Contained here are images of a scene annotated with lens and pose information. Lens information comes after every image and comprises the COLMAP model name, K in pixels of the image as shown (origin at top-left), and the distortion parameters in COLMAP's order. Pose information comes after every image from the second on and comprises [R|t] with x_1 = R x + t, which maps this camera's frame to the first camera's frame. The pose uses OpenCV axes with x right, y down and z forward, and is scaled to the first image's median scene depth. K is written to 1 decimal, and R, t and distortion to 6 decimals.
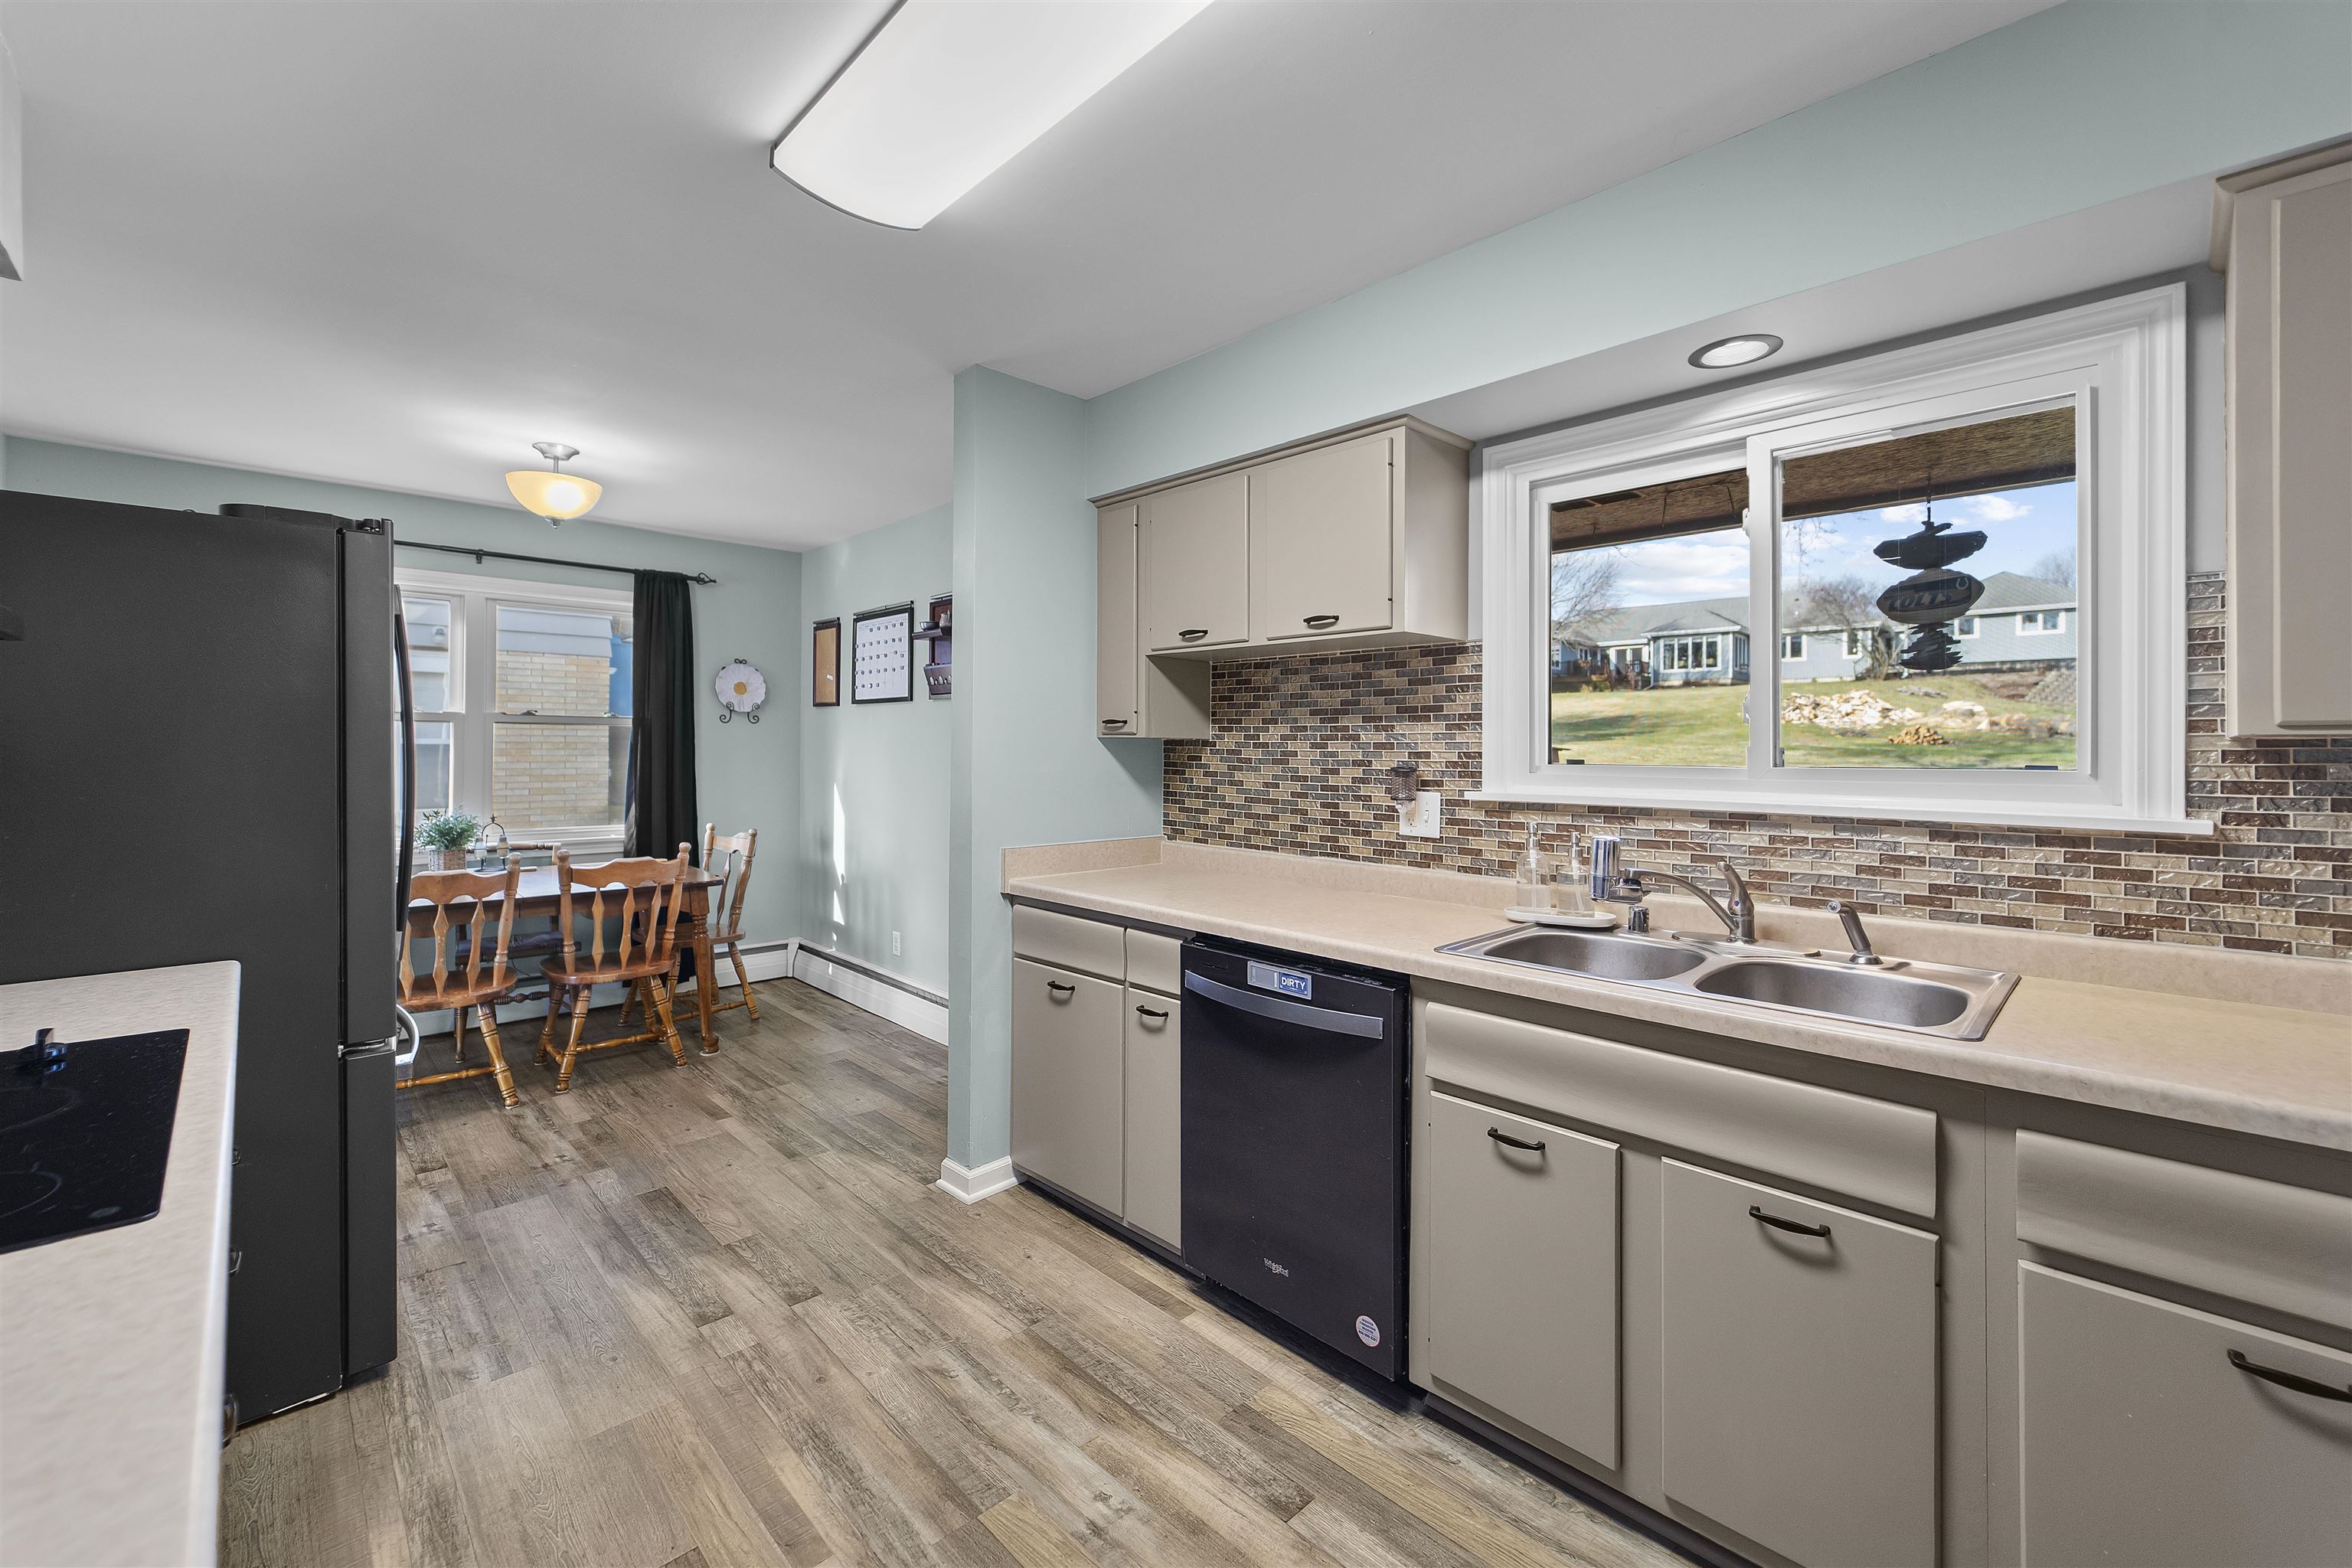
lens RADIAL K [[953.0, 0, 1184.4], [0, 953.0, 760.1], [0, 0, 1]] dist [0.002821, 0.000146]
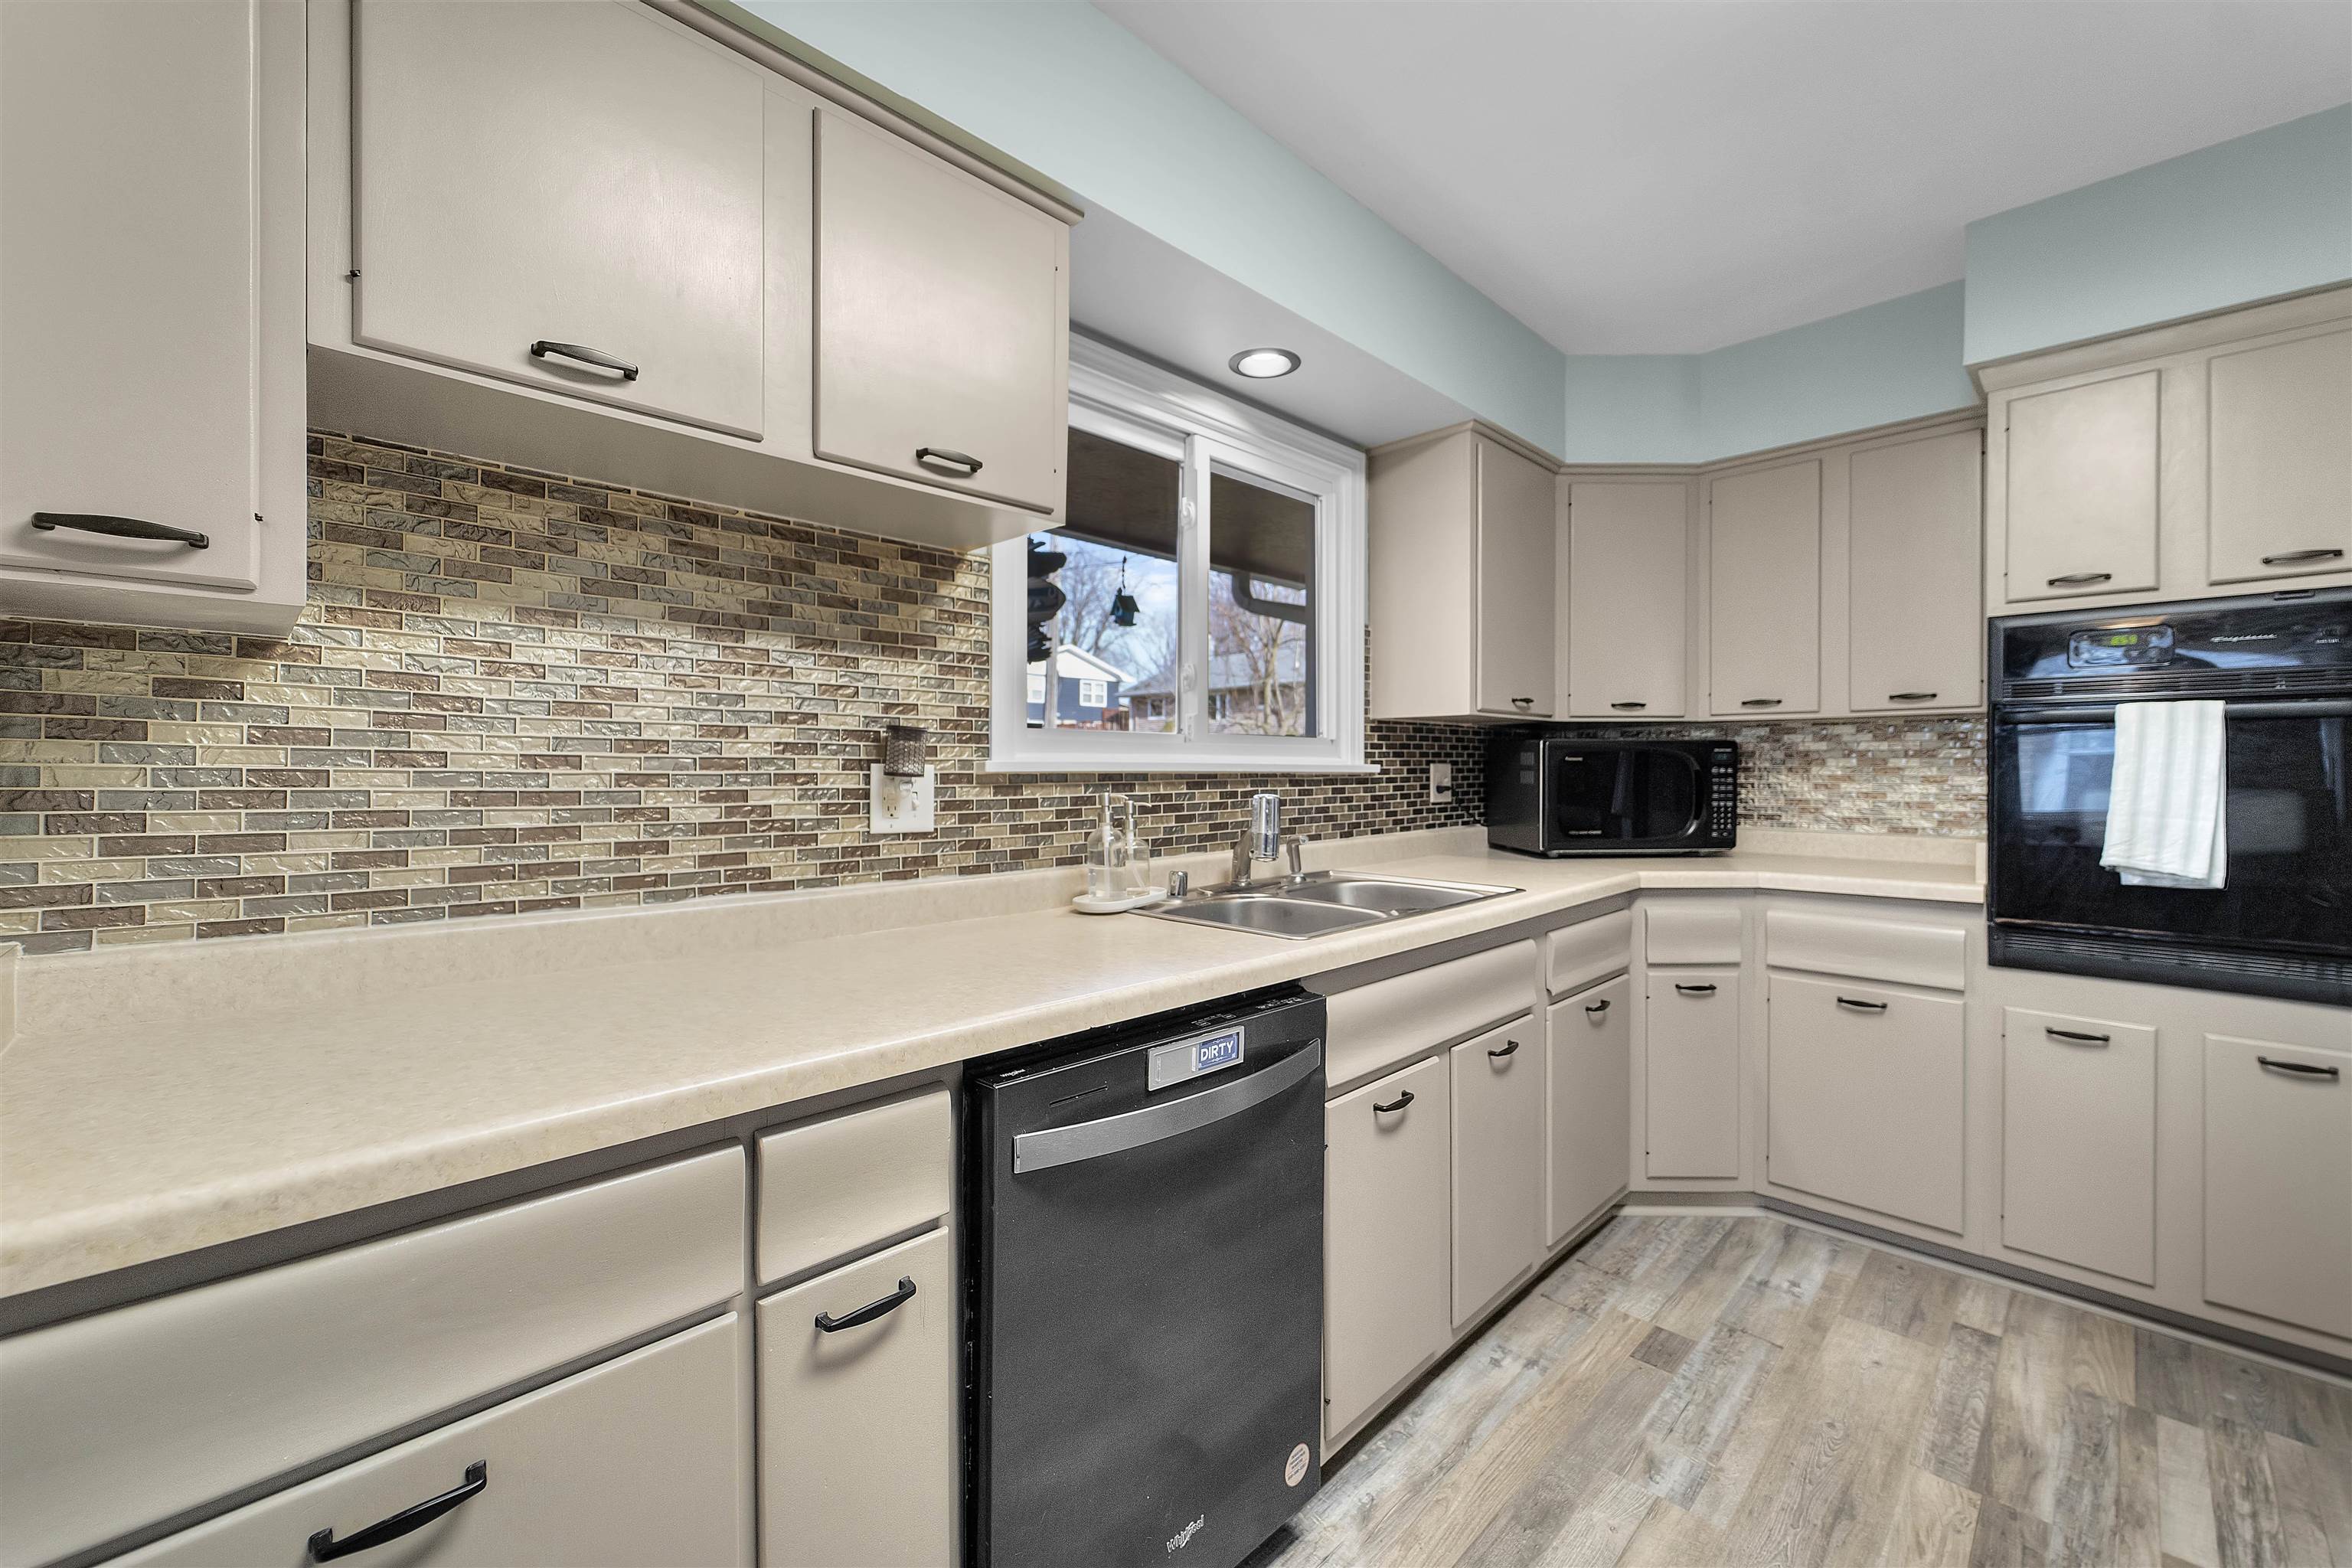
lens RADIAL K [[953.0, 0, 1183.1], [0, 953.0, 768.1], [0, 0, 1]] dist [0.002821, 0.000146]
pose [[-0.020330, -0.008388, 0.999758, -0.413656], [0.004392, 0.999954, 0.008479, 0.031216], [-0.999784, 0.004563, -0.020292, 0.822718]]
